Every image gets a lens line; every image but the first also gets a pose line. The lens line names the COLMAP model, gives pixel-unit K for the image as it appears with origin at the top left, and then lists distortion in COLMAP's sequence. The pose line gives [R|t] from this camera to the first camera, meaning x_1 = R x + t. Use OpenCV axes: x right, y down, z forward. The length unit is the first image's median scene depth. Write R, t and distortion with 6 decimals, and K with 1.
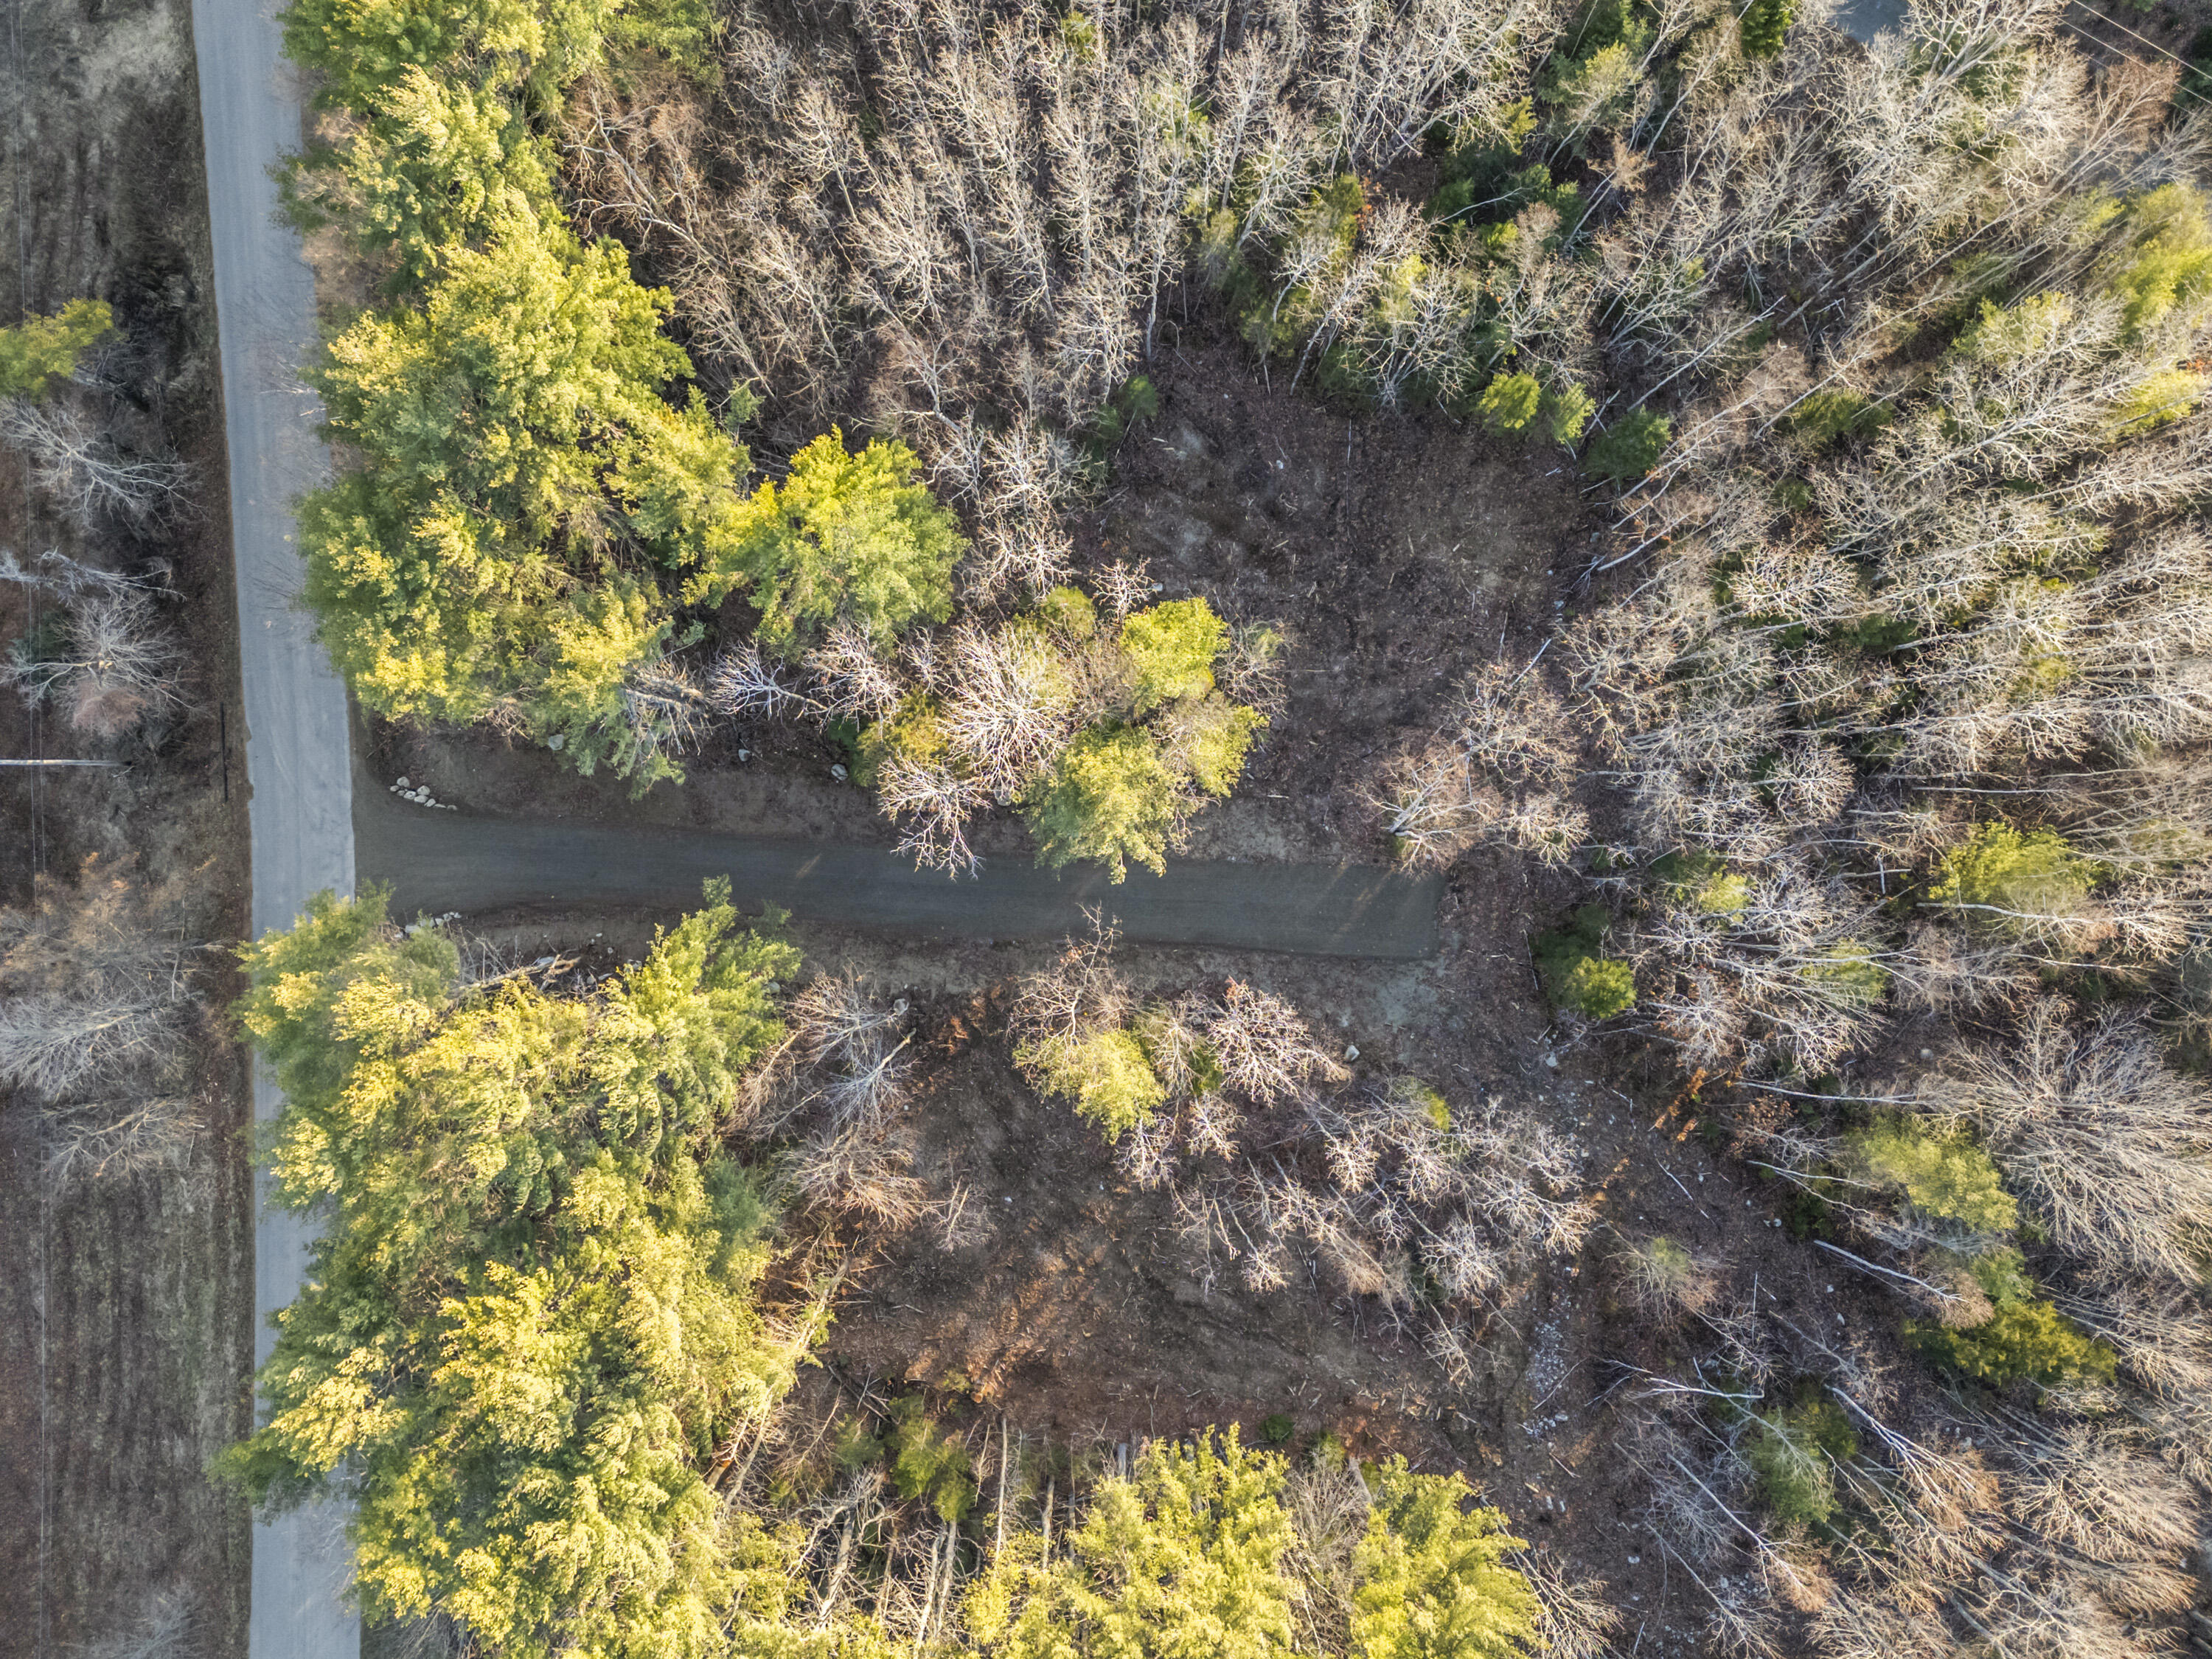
lens RADIAL K [[1679.0, 0, 1106.0], [0, 1679.0, 794.1], [0, 0, 1]] dist [0.131803, -0.119501]
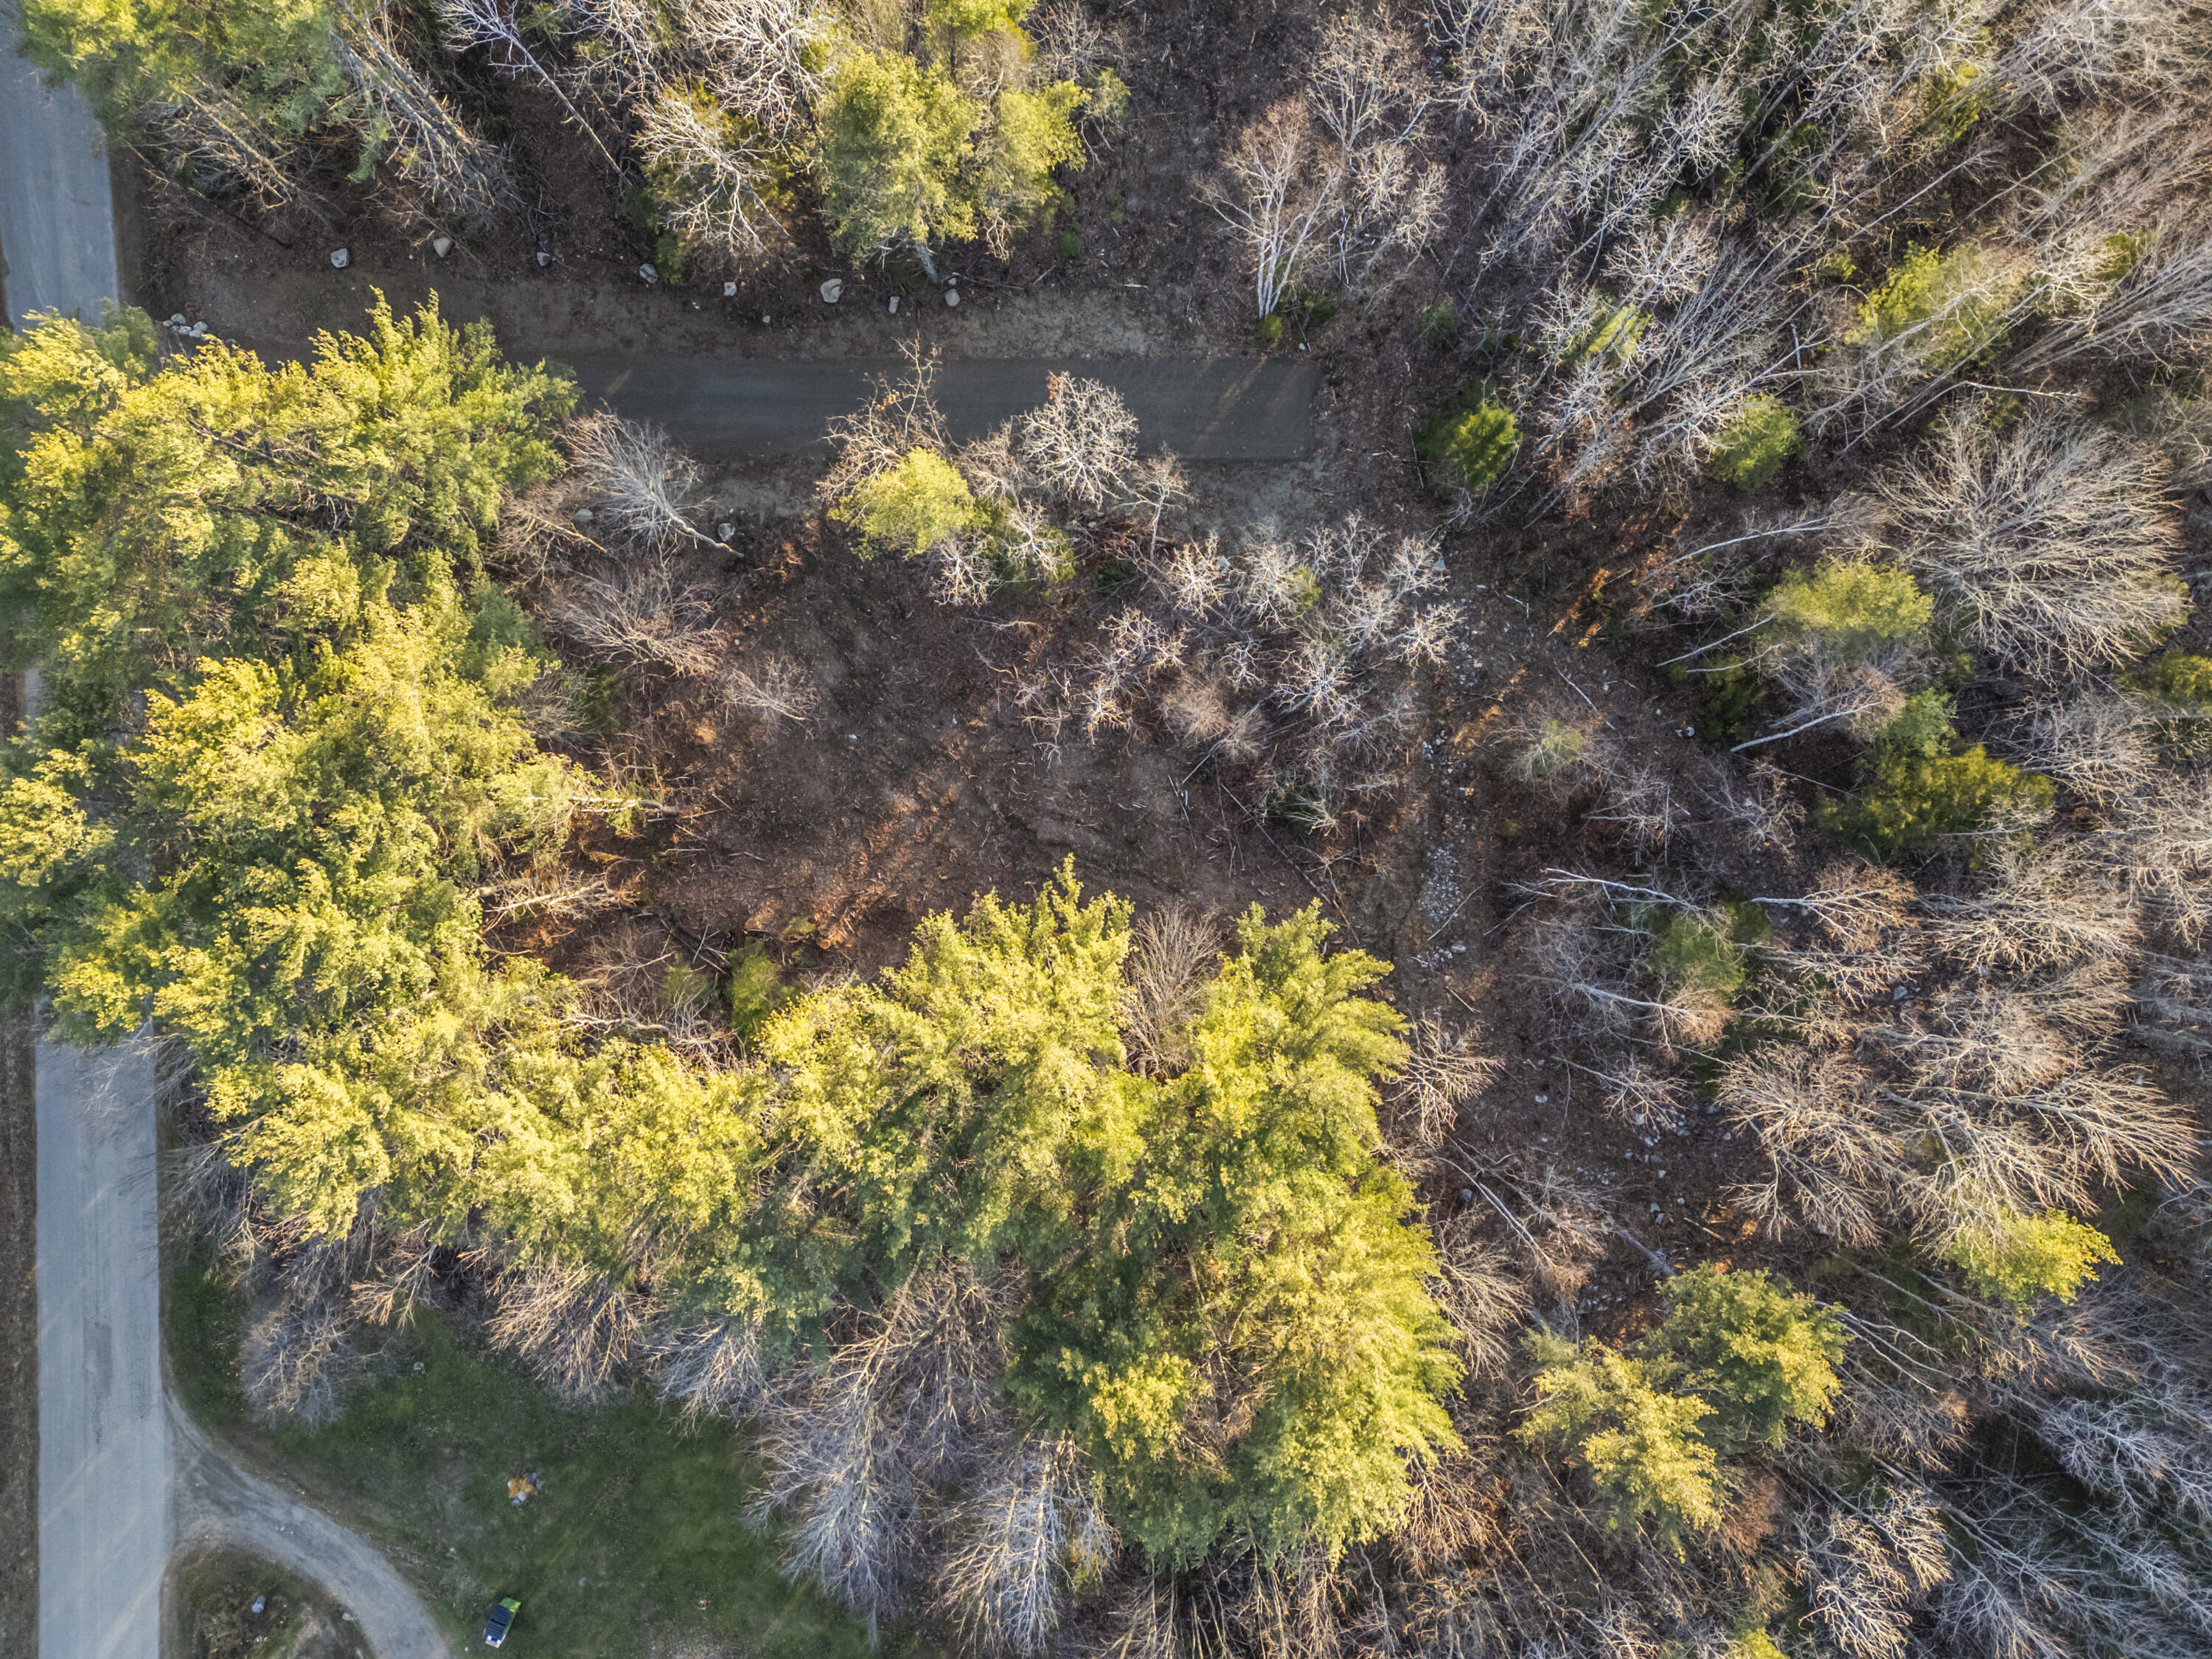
lens RADIAL K [[1679.0, 0, 1106.0], [0, 1679.0, 794.1], [0, 0, 1]] dist [0.131803, -0.119501]
pose [[0.999497, -0.031164, -0.005797, 0.094218], [0.031118, 0.999484, -0.007936, 0.317696], [0.006041, 0.007752, 0.999952, 0.099087]]
